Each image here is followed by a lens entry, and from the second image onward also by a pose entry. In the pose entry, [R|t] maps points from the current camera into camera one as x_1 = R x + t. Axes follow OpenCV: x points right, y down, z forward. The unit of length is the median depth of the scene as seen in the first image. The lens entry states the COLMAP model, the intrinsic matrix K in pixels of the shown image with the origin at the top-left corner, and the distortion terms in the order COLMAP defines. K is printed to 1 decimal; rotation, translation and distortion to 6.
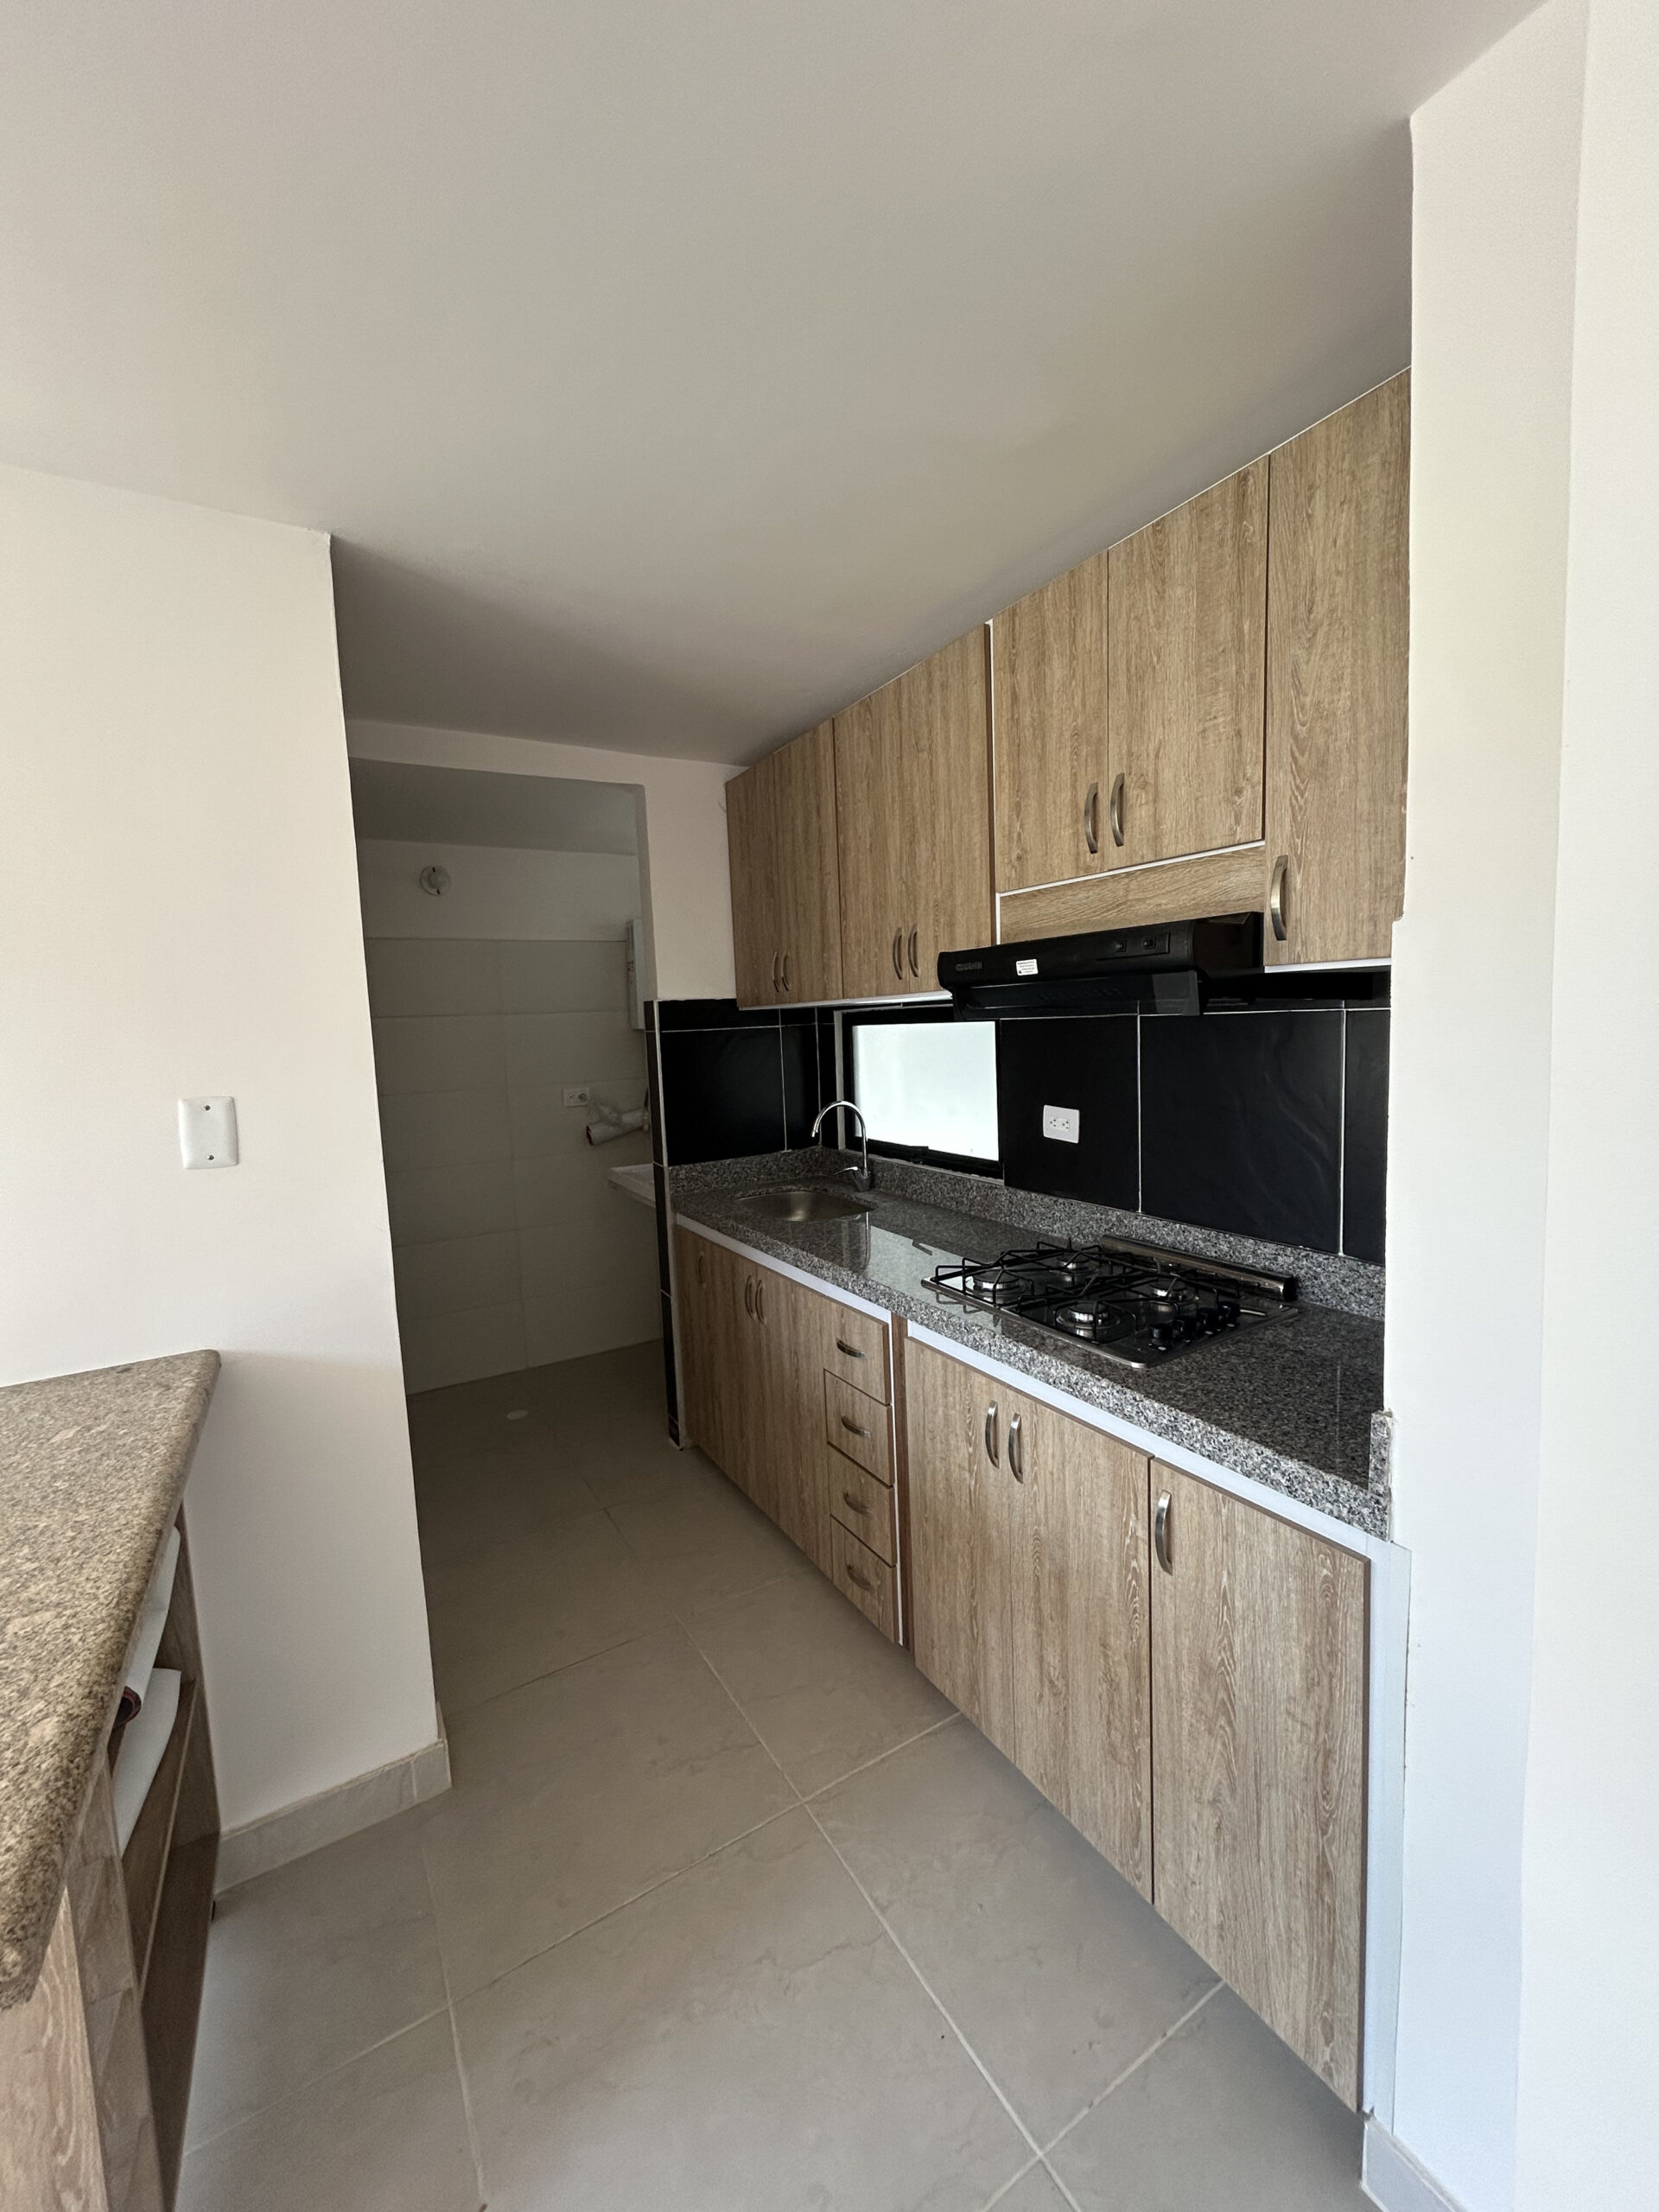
lens RADIAL K [[891.2, 0, 836.5], [0, 891.2, 1110.3], [0, 0, 1]] dist [0.012355, -0.002333]
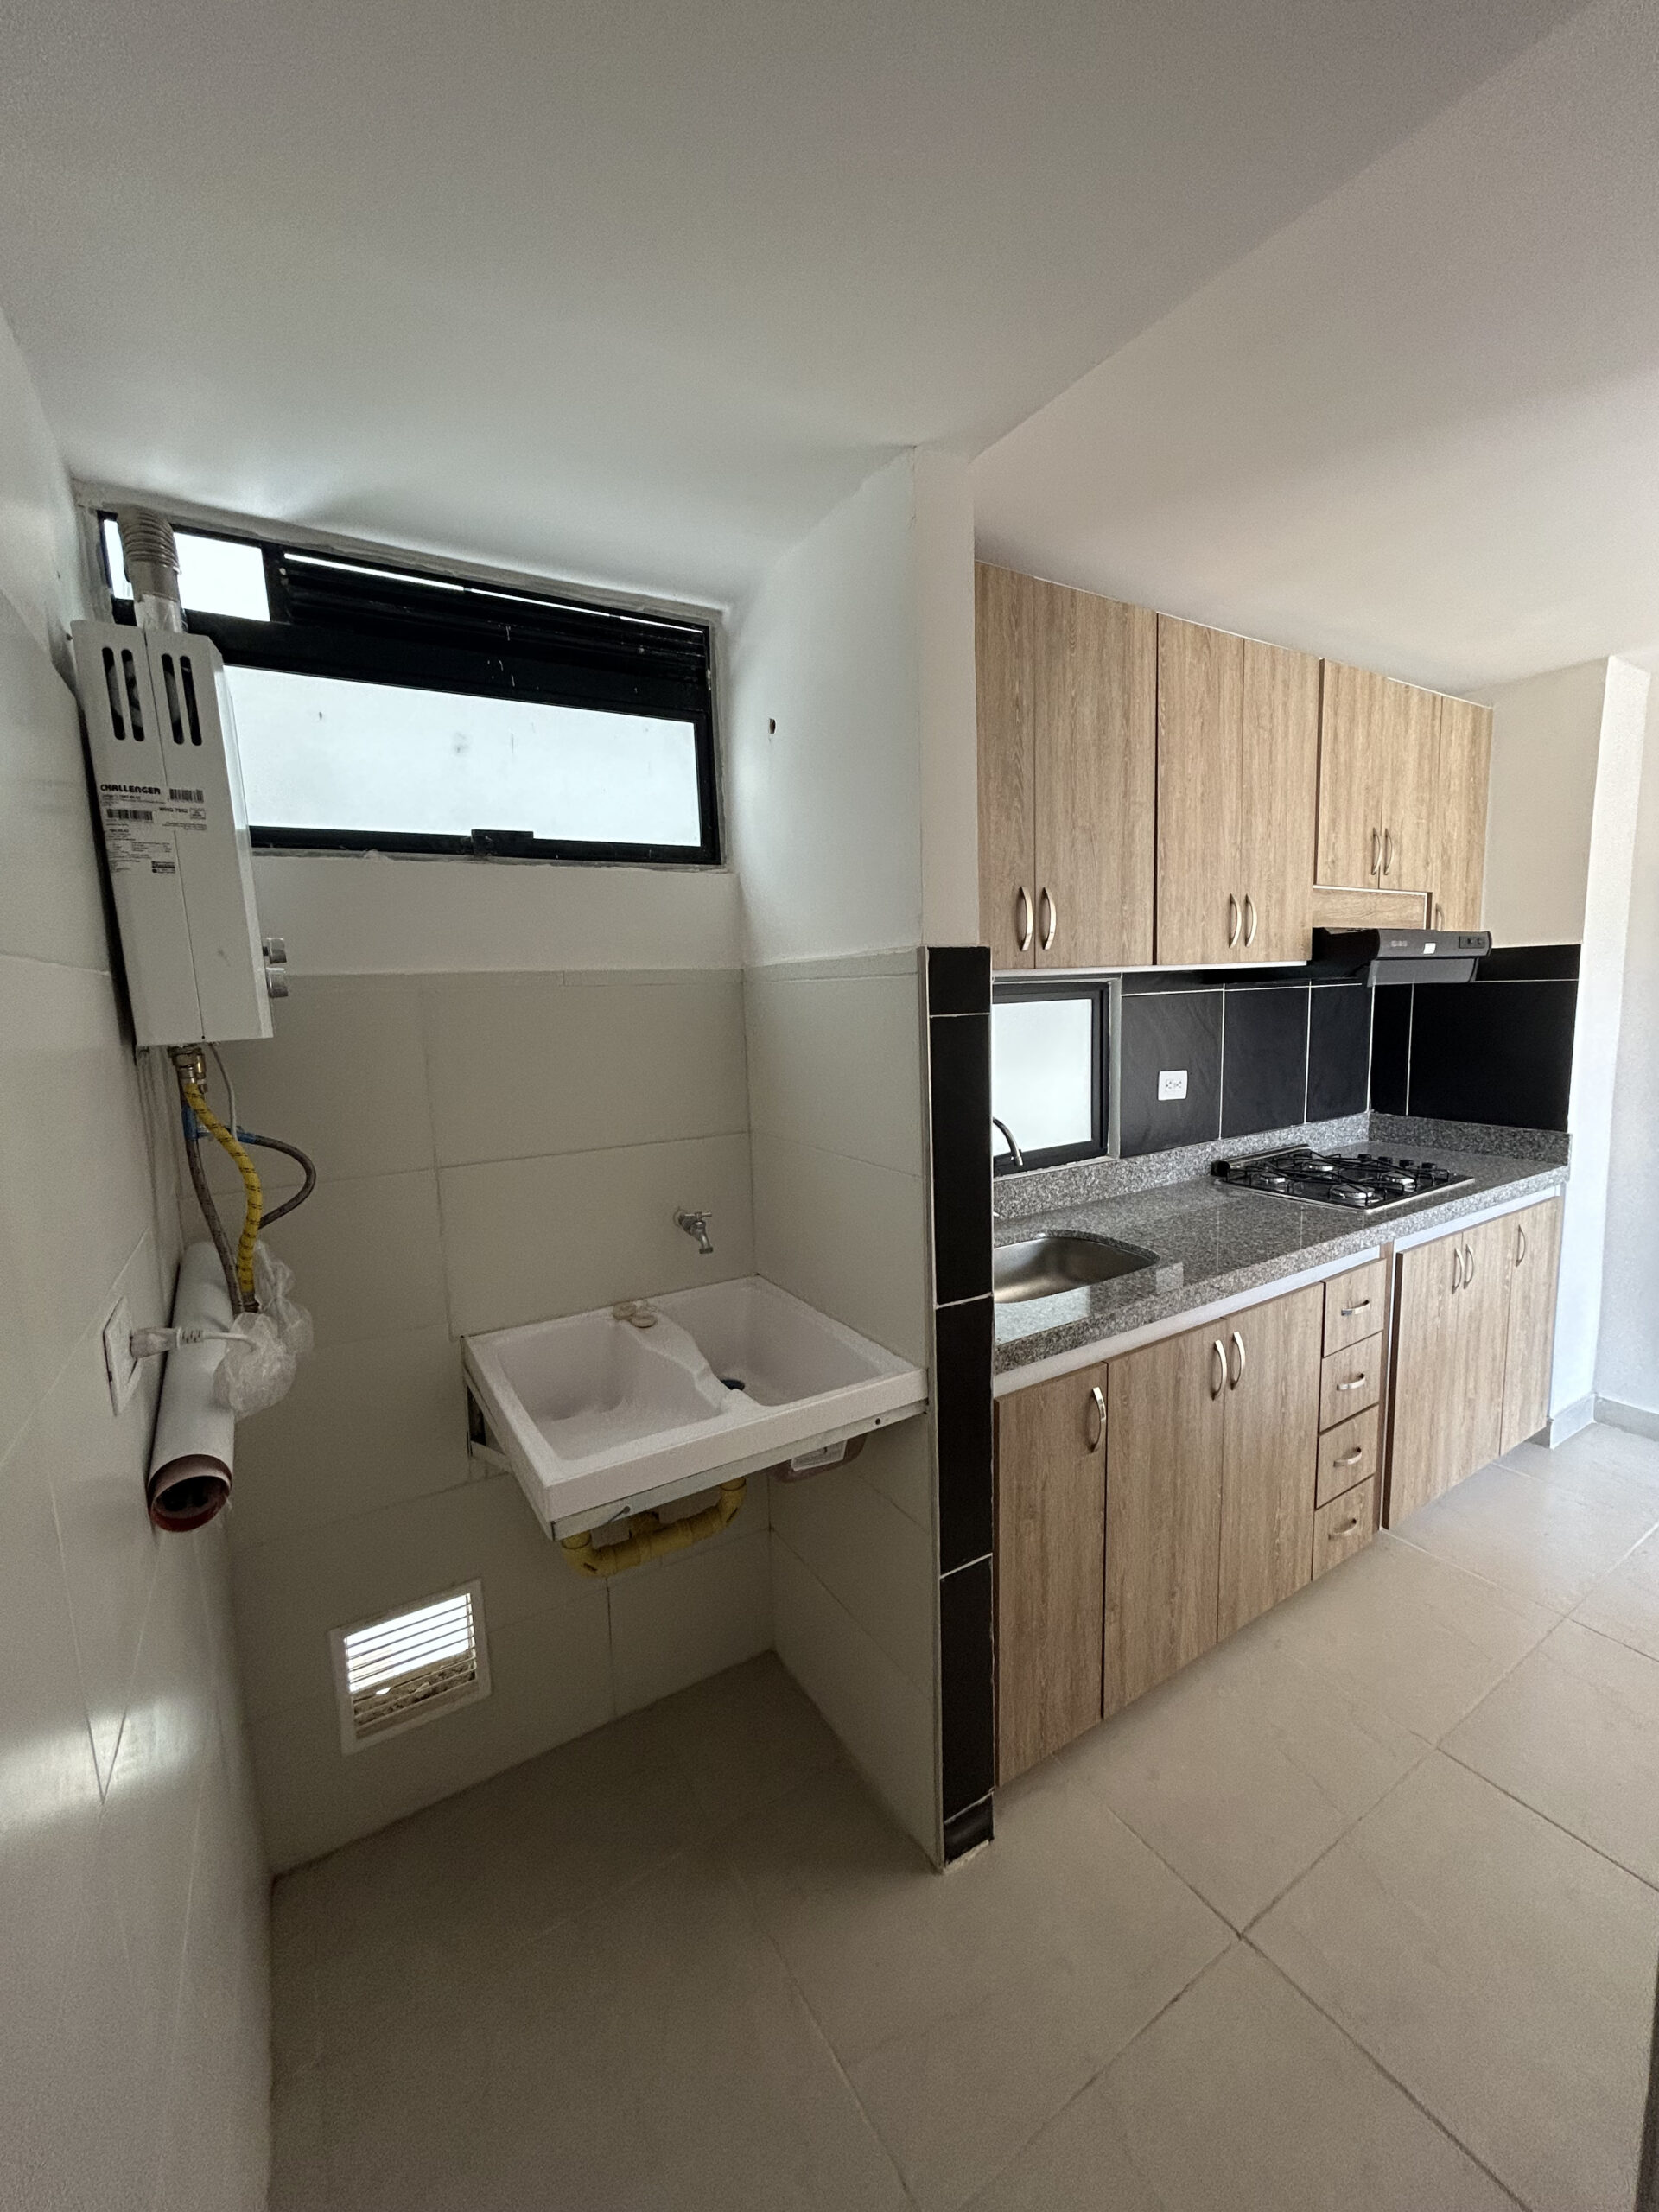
lens RADIAL K [[891.2, 0, 835.9], [0, 891.2, 1100.4], [0, 0, 1]] dist [0.012355, -0.002333]
pose [[-0.025407, -0.083744, 0.996163, -0.977070], [0.135836, 0.986954, 0.086434, -0.136564], [-0.990406, 0.137511, -0.013700, 1.590953]]
